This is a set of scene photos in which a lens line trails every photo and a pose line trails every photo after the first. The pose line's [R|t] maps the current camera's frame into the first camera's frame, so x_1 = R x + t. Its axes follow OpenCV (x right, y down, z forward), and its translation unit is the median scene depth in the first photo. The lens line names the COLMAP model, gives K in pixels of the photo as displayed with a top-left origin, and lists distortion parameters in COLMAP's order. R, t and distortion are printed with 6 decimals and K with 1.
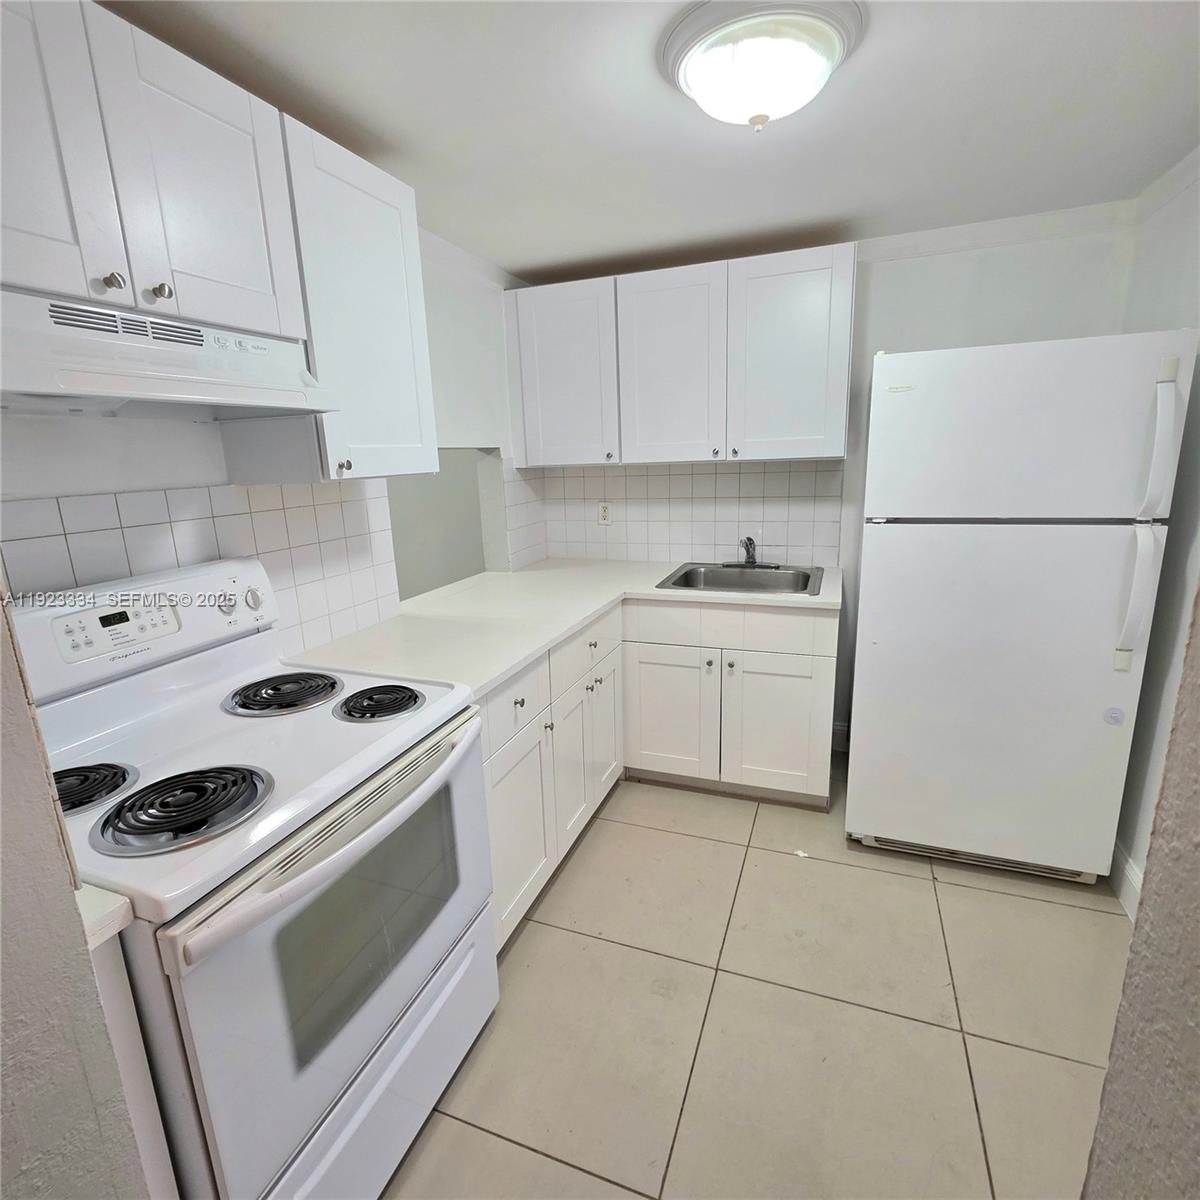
lens RADIAL K [[641.4, 0, 596.5], [0, 641.4, 605.7], [0, 0, 1]] dist [0.002909, -0.000140]
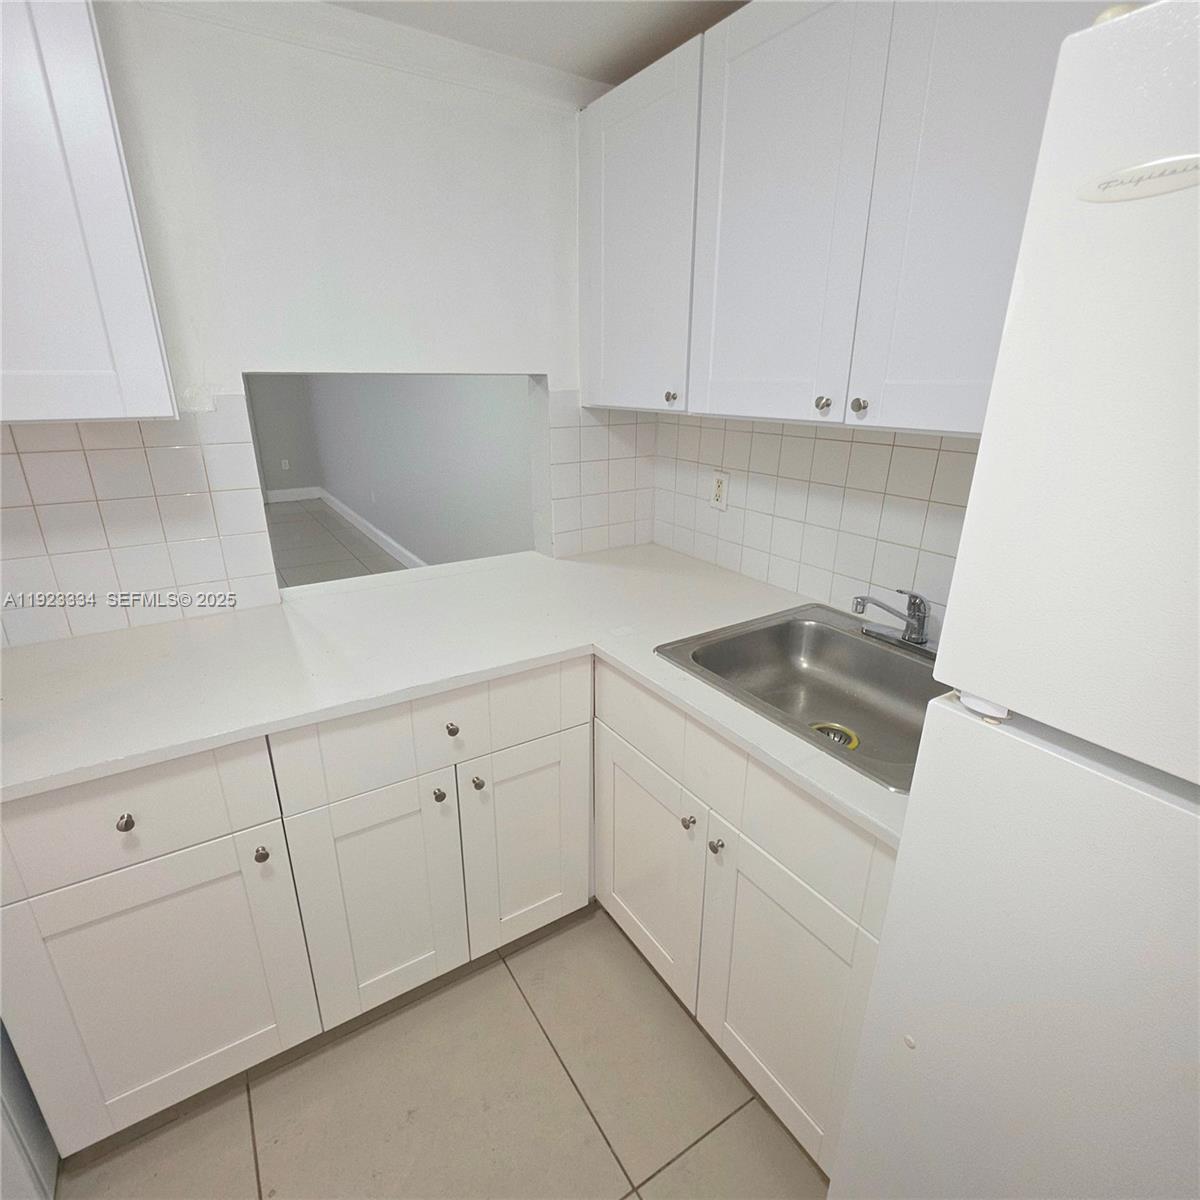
lens RADIAL K [[636.6, 0, 592.2], [0, 636.6, 603.4], [0, 0, 1]] dist [0.003010, -0.000343]
pose [[0.792134, 0.237956, -0.562051, 0.349816], [-0.168067, 0.970309, 0.173934, -0.154869], [0.586752, -0.043317, 0.808607, 0.538321]]
